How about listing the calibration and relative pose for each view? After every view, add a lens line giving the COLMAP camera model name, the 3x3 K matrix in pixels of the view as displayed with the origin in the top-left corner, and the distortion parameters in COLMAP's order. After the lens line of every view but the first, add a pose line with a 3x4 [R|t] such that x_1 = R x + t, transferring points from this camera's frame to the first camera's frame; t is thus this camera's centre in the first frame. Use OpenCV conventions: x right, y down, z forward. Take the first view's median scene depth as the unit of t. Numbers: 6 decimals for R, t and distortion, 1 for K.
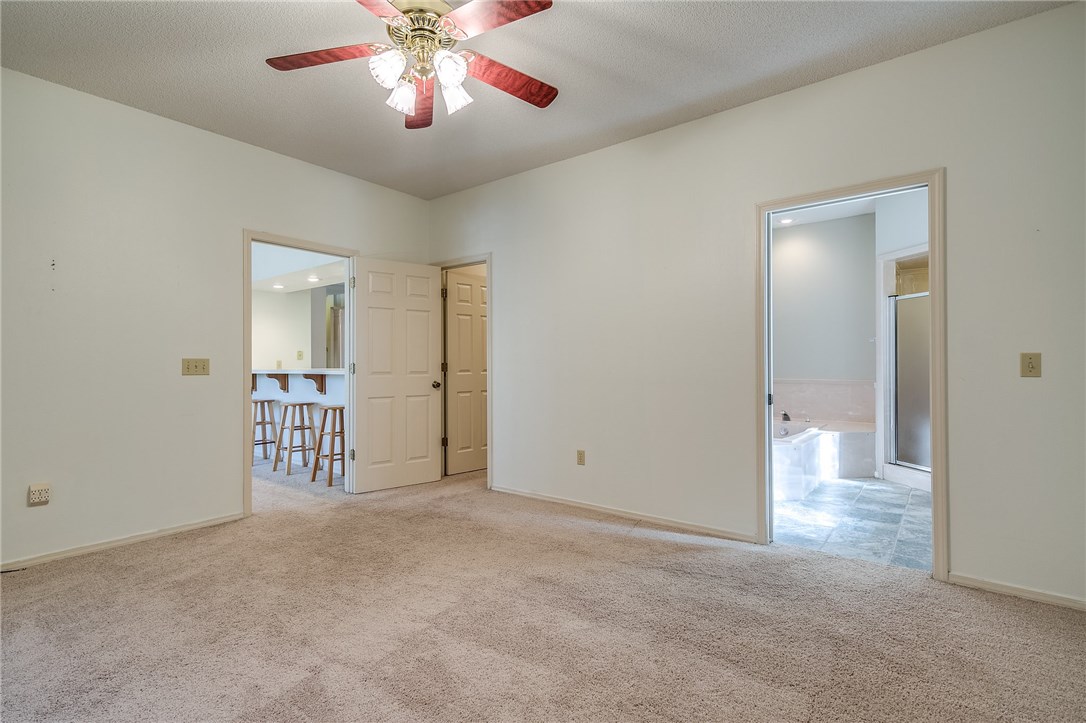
lens RADIAL K [[526.9, 0, 543.5], [0, 526.9, 360.9], [0, 0, 1]] dist [0.015612, -0.003521]
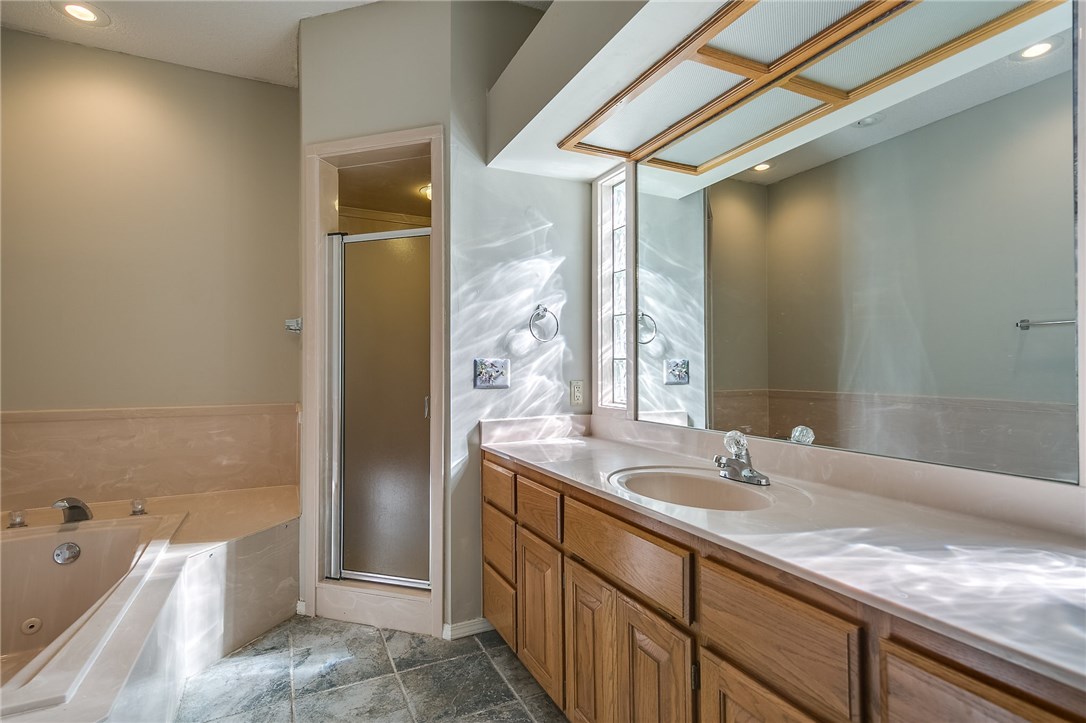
lens RADIAL K [[526.9, 0, 536.7], [0, 526.9, 362.0], [0, 0, 1]] dist [0.015612, -0.003521]
pose [[0.445079, 0.015778, 0.895352, 0.299733], [0.000394, 0.999841, -0.017815, 0.005205], [-0.895491, 0.008281, 0.445002, 0.606916]]
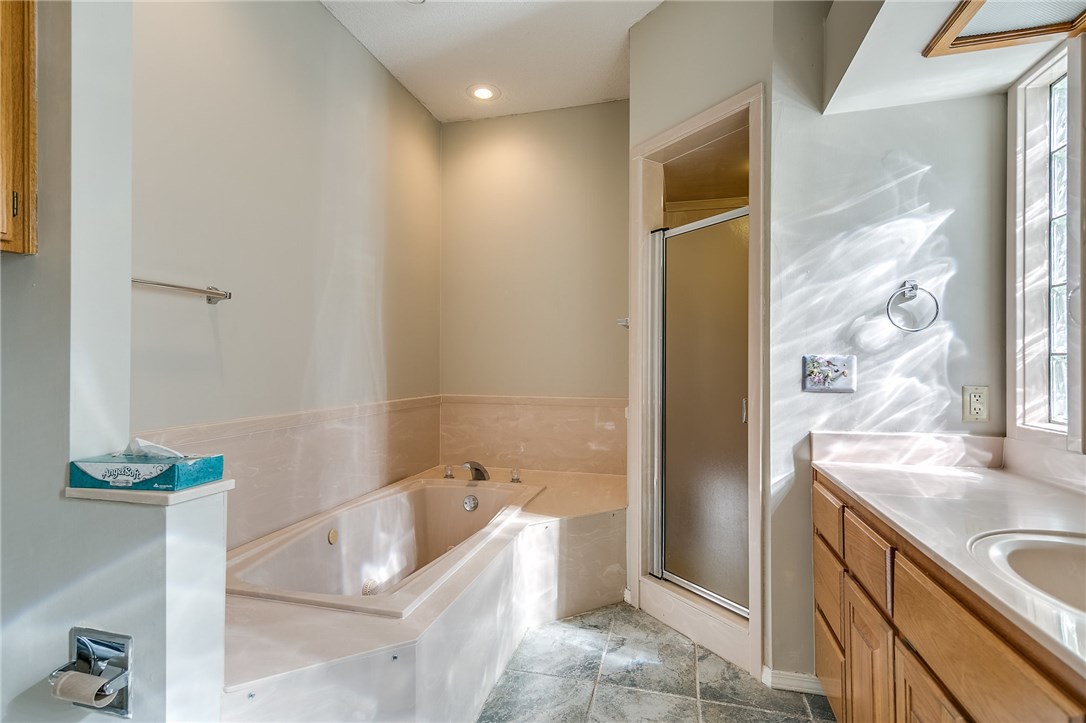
lens RADIAL K [[526.9, 0, 537.8], [0, 526.9, 359.8], [0, 0, 1]] dist [0.015612, -0.003521]
pose [[0.922167, 0.013923, 0.386540, 0.363872], [-0.009773, 0.999872, -0.012700, 0.004202], [-0.386668, 0.007934, 0.922185, 0.586444]]
